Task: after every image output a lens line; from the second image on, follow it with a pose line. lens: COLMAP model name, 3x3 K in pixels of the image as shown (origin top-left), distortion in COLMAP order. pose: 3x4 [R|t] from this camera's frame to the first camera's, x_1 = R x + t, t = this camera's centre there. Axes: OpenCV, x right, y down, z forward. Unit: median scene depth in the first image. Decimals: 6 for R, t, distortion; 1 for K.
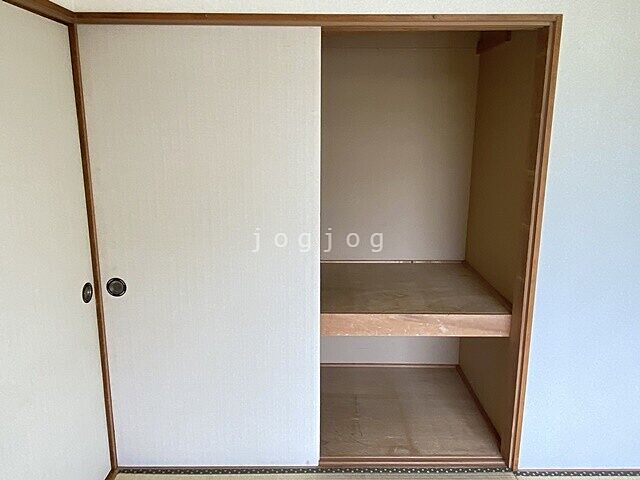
lens RADIAL K [[486.0, 0, 322.7], [0, 486.0, 228.6], [0, 0, 1]] dist [0.011269, -0.008819]
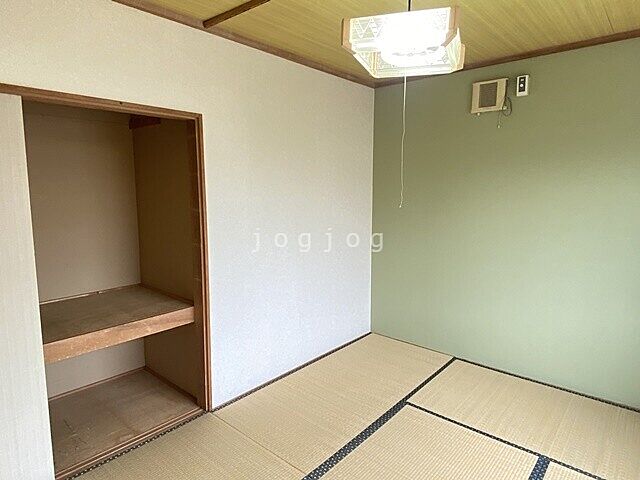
lens RADIAL K [[395.1, 0, 319.6], [0, 395.1, 240.0], [0, 0, 1]] dist [-0.001878, -0.000318]
pose [[0.658754, -0.103550, 0.745198, -0.221428], [0.157540, 0.987510, -0.002044, 0.037075], [-0.735679, 0.118745, 0.666840, -0.104177]]
